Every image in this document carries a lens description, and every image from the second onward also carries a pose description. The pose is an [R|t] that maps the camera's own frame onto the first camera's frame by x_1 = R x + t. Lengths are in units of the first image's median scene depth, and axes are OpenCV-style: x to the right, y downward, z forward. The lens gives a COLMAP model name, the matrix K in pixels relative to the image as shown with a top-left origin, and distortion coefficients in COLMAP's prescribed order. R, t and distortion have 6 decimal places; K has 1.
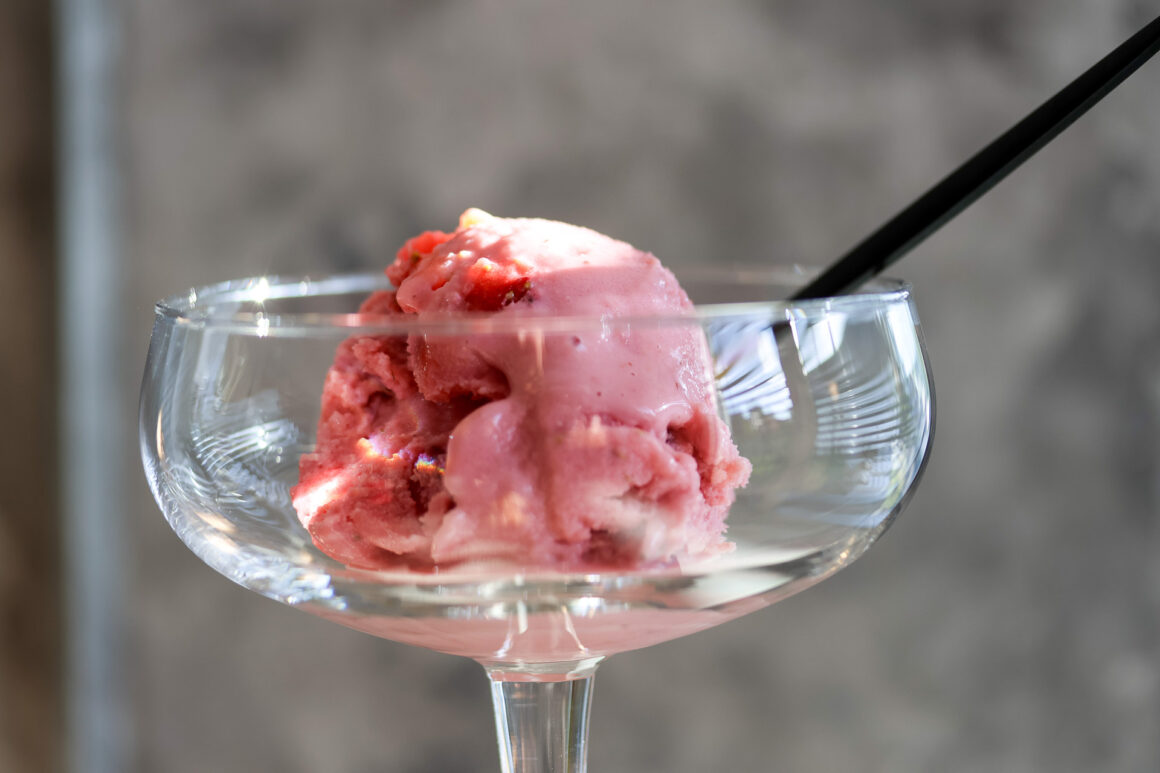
lens RADIAL K [[3235.1, 0, 580.0], [0, 3235.1, 386.5], [0, 0, 1]] dist [0.000783, -0.328574]
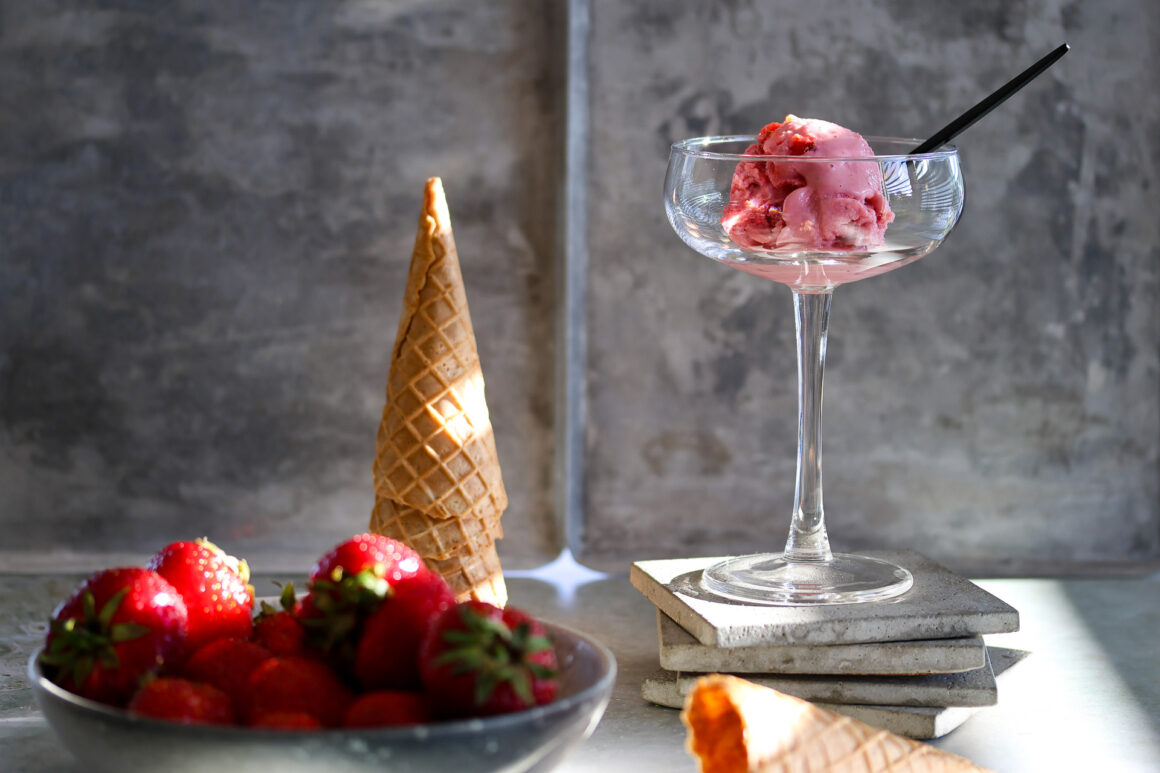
lens RADIAL K [[3235.4, 0, 580.0], [0, 3235.4, 305.4], [0, 0, 1]] dist [0.611831, 0.088352]
pose [[0.999449, 0.032068, -0.008594, -0.181018], [-0.031749, 0.998884, 0.034974, 0.013653], [0.009706, -0.034682, 0.999351, -1.687320]]
